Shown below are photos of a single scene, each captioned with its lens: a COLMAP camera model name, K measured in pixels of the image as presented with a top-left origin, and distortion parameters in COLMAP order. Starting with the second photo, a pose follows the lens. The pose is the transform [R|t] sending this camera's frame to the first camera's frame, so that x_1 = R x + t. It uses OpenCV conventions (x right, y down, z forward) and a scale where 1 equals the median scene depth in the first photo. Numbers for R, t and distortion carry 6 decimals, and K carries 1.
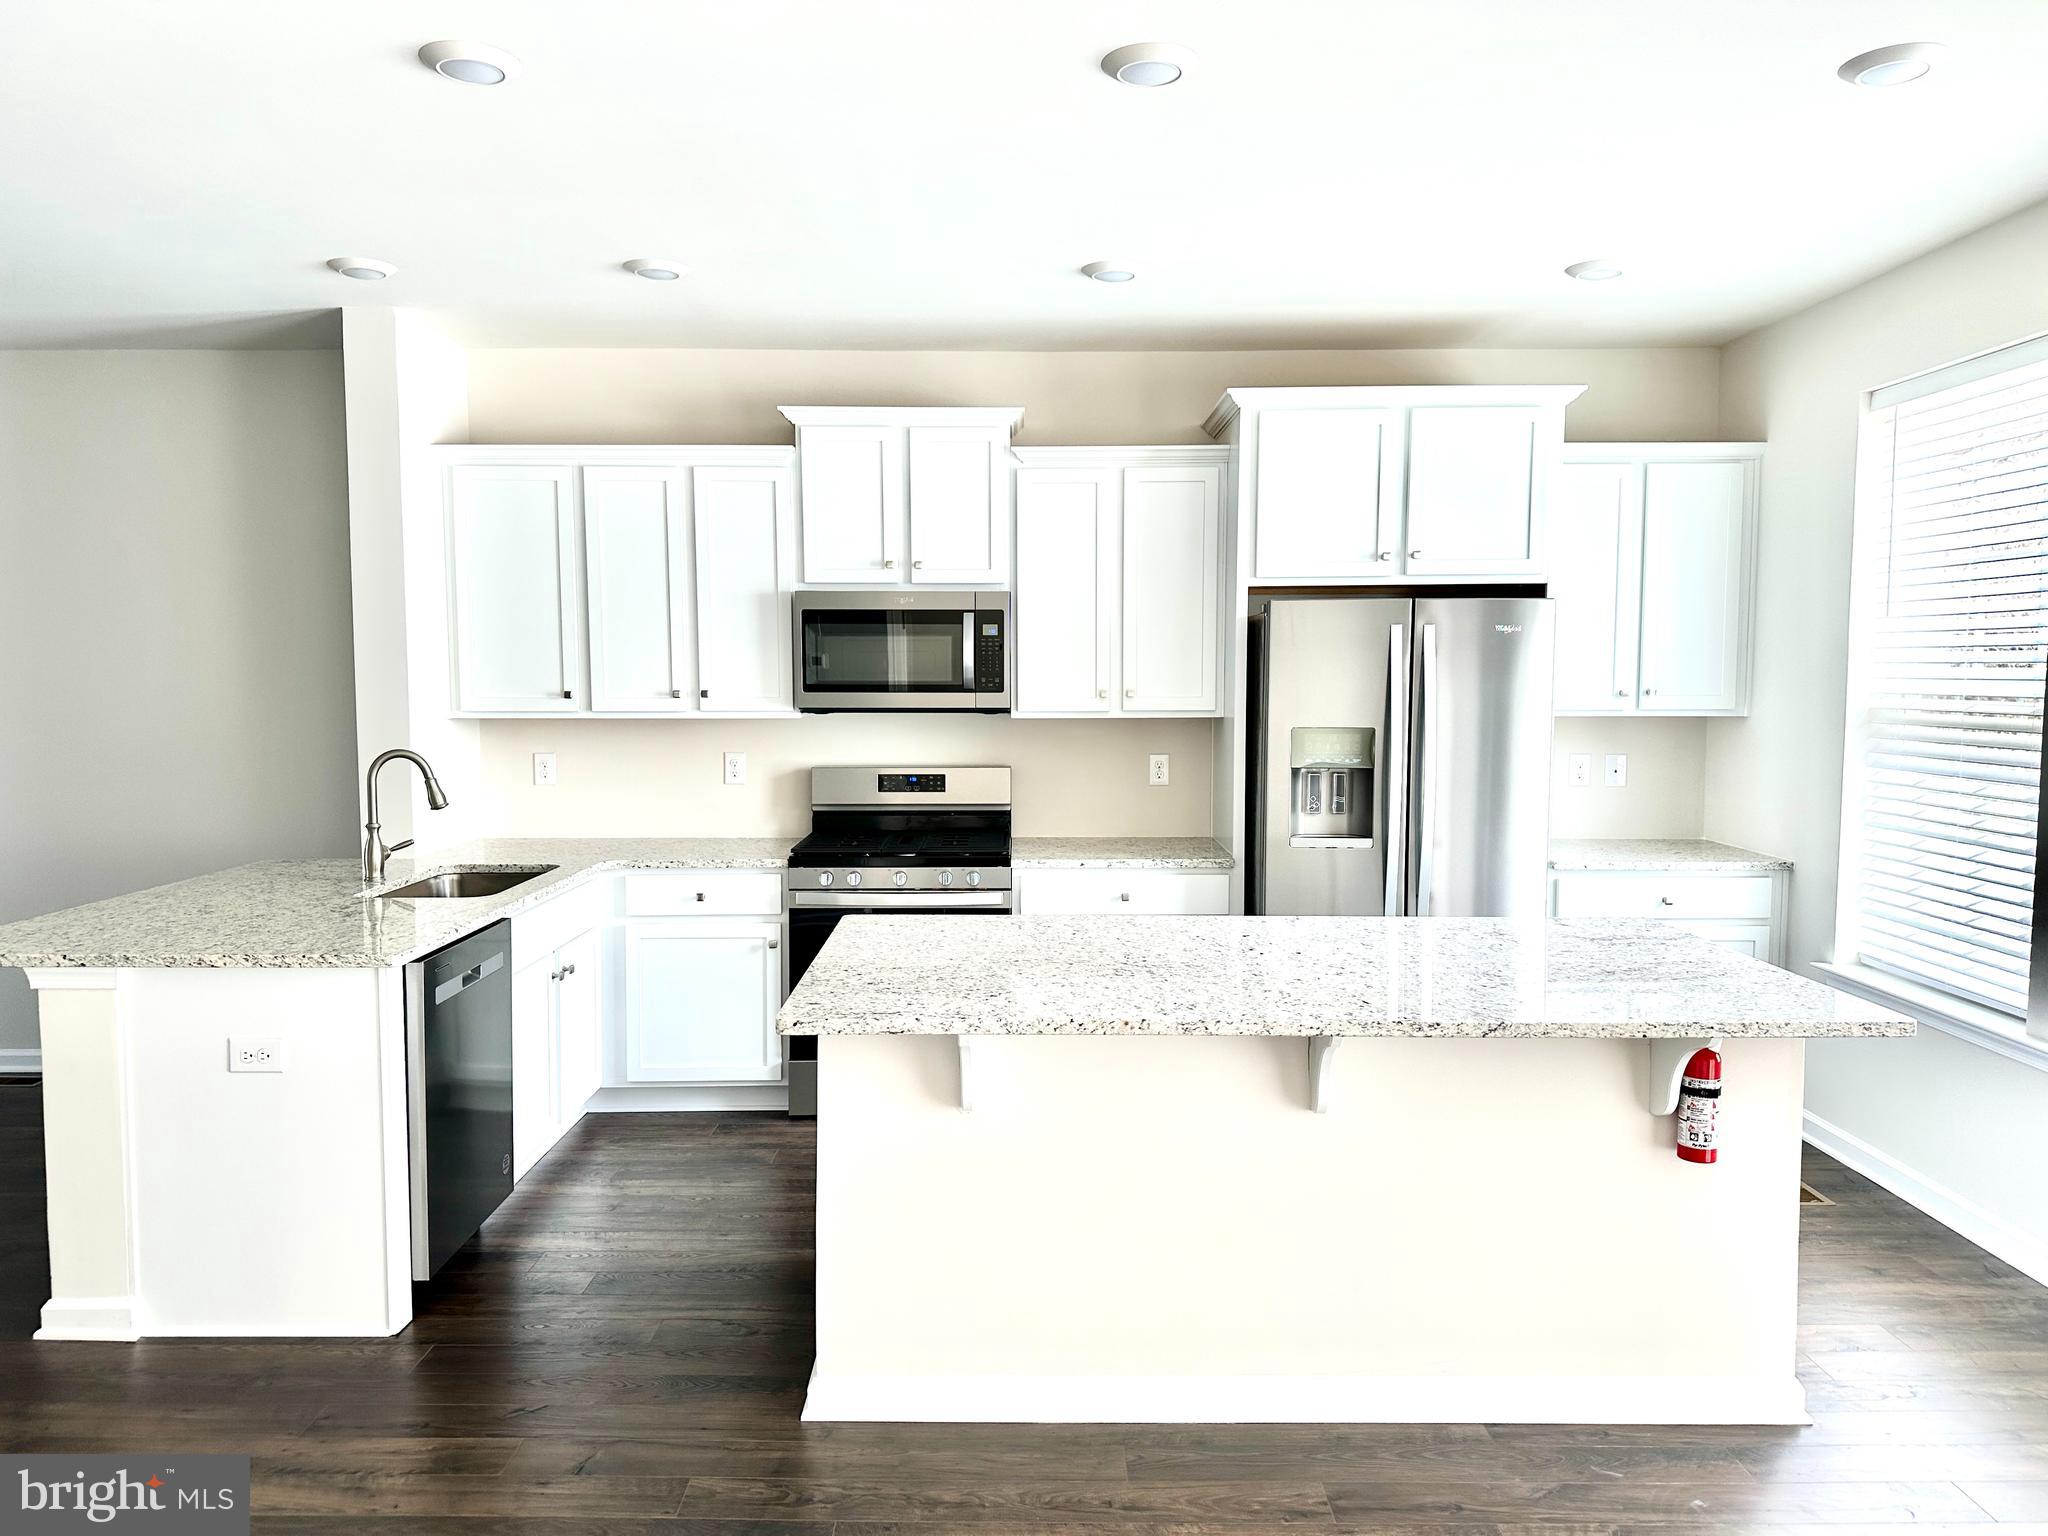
lens RADIAL K [[1421.0, 0, 1019.5], [0, 1421.0, 773.7], [0, 0, 1]] dist [0.095903, -0.102450]
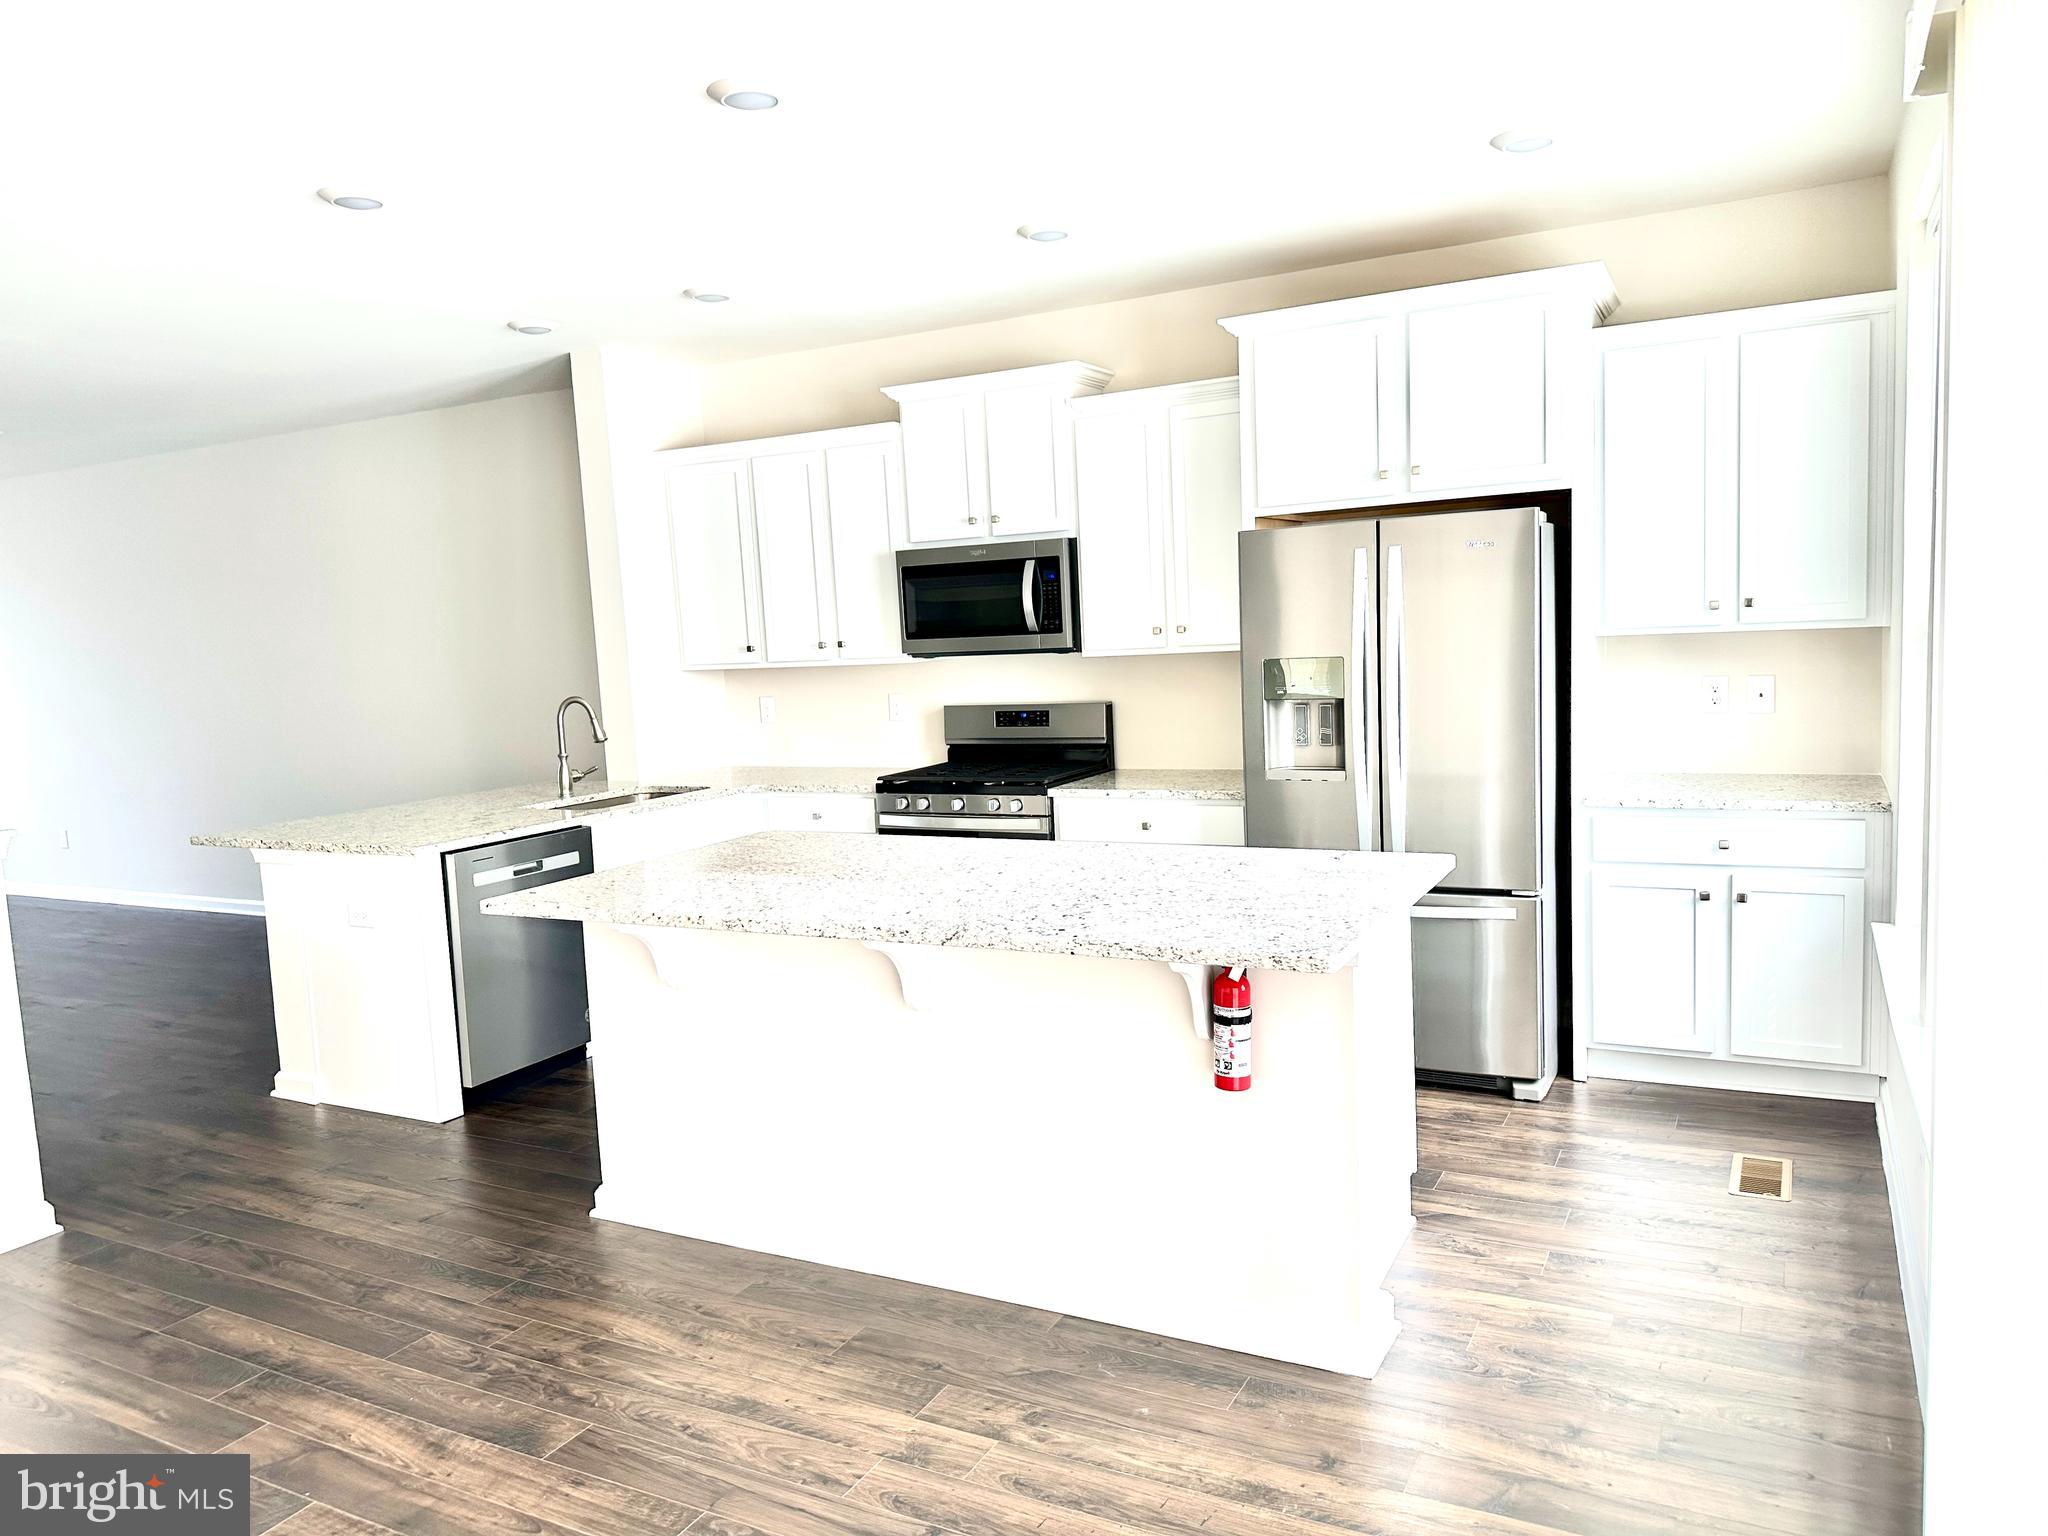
lens RADIAL K [[1424.2, 0, 1015.9], [0, 1424.2, 757.7], [0, 0, 1]] dist [0.098675, -0.103143]
pose [[0.879532, 0.002015, -0.475836, 0.469620], [0.013864, 0.999458, 0.029860, 0.004181], [0.475638, -0.032860, 0.879027, 0.037977]]
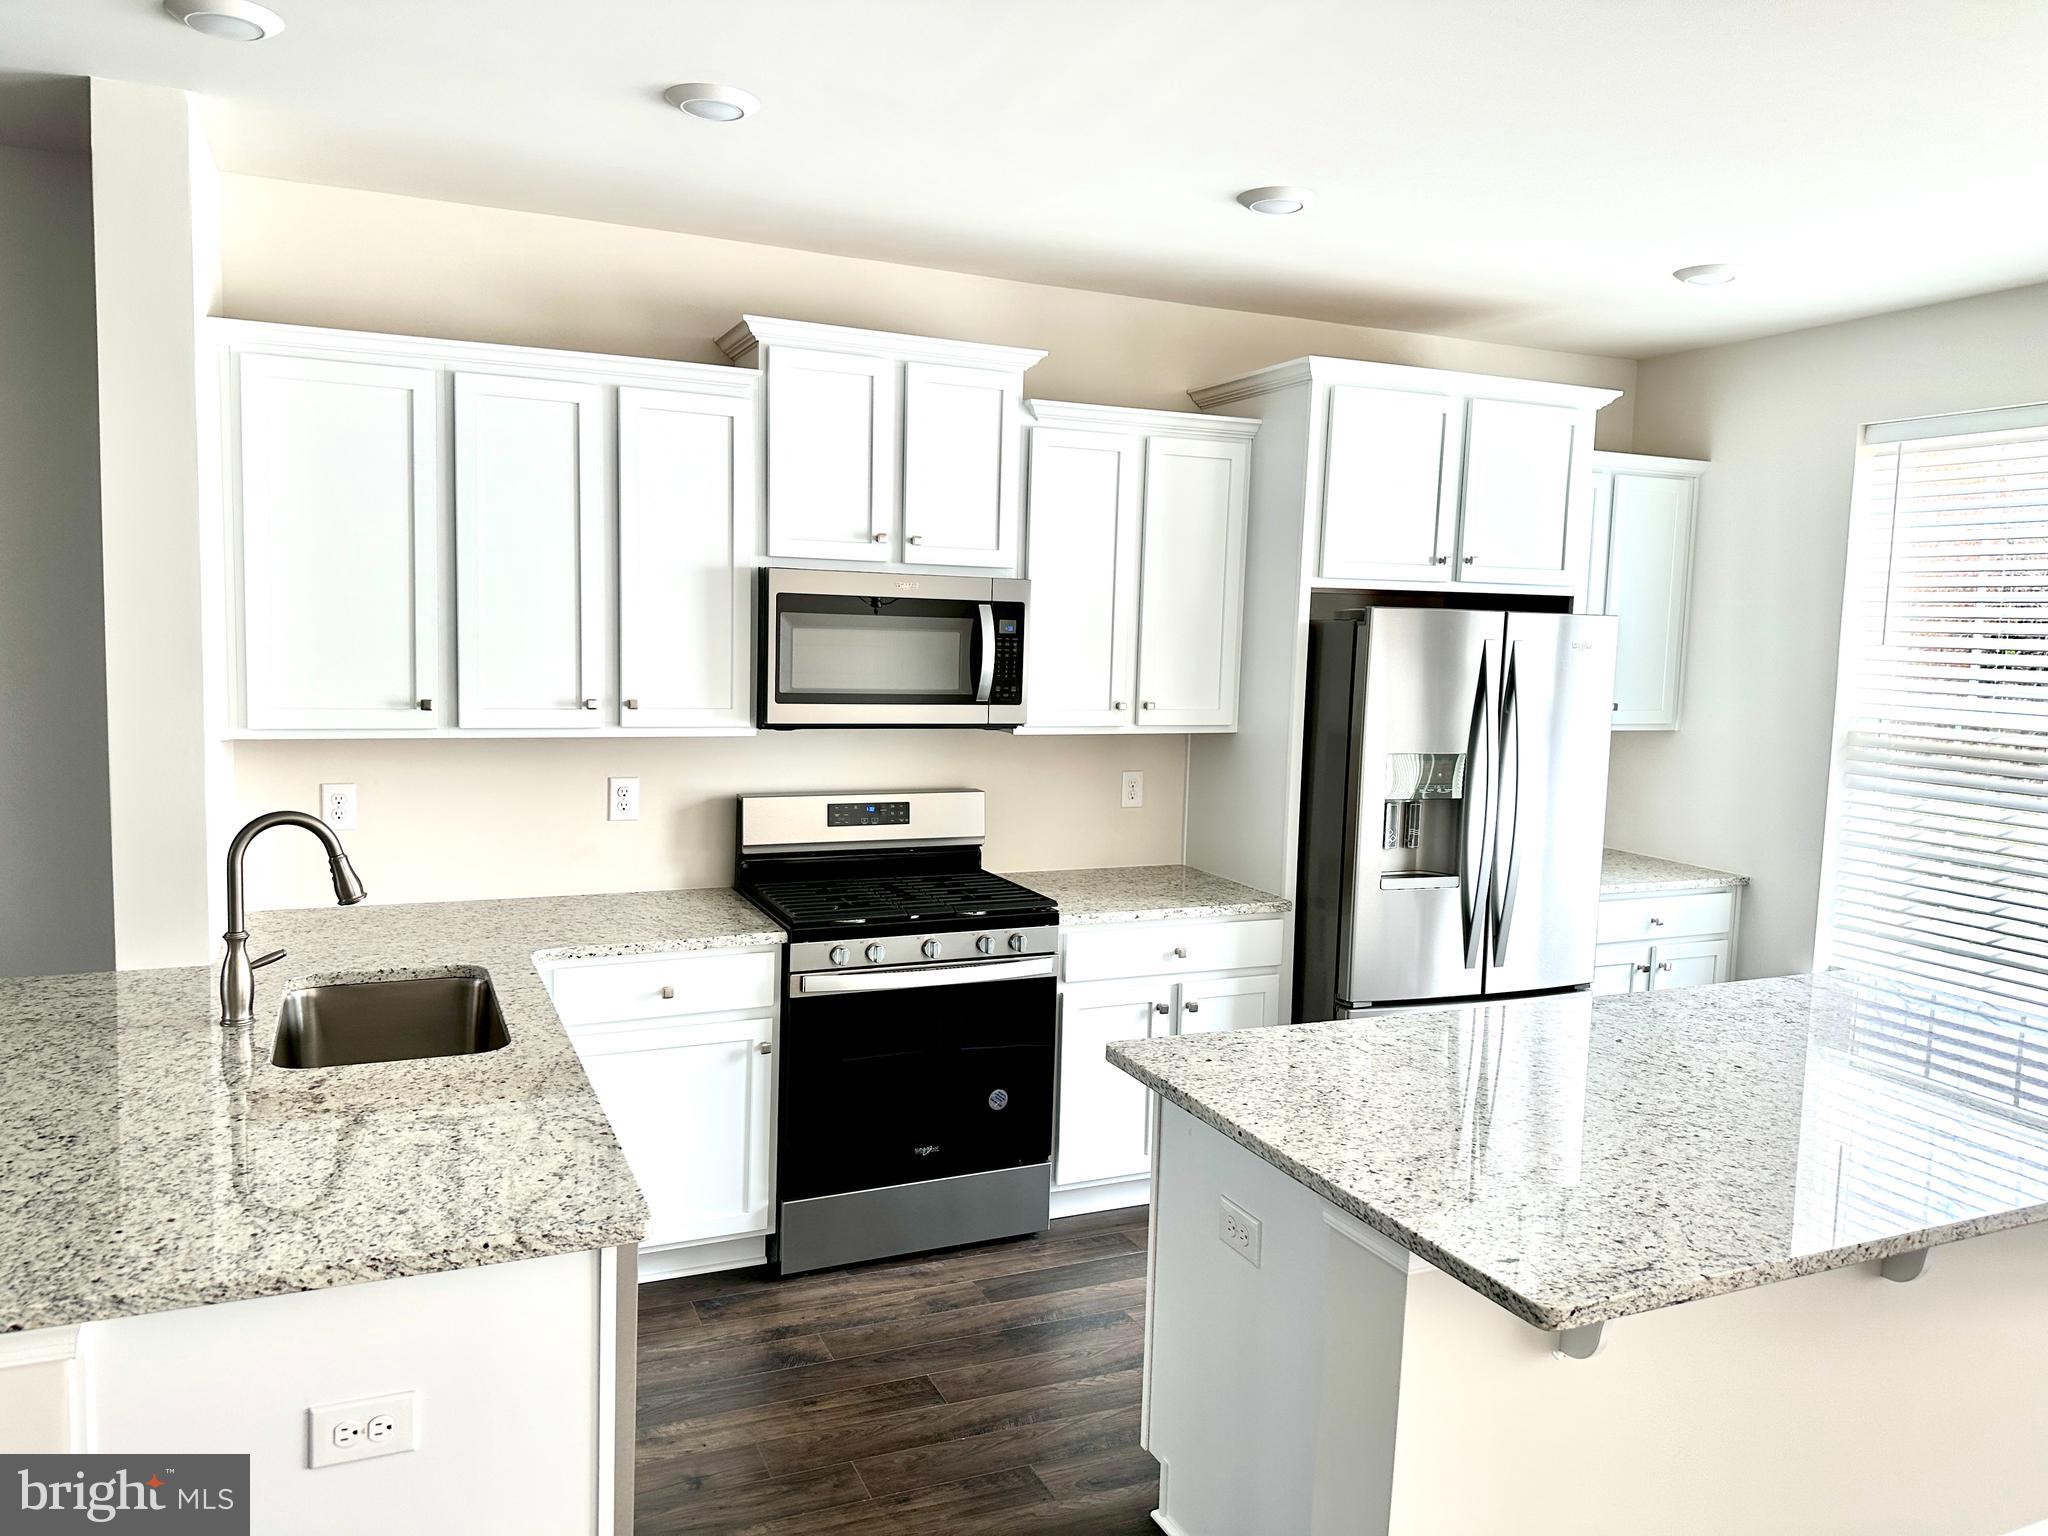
lens RADIAL K [[1424.2, 0, 1015.9], [0, 1424.2, 757.7], [0, 0, 1]] dist [0.098675, -0.103143]
pose [[0.914207, -0.011238, 0.405091, -0.342476], [-0.000395, 0.999590, 0.028622, -0.050575], [-0.405247, -0.026327, 0.913828, 0.262907]]
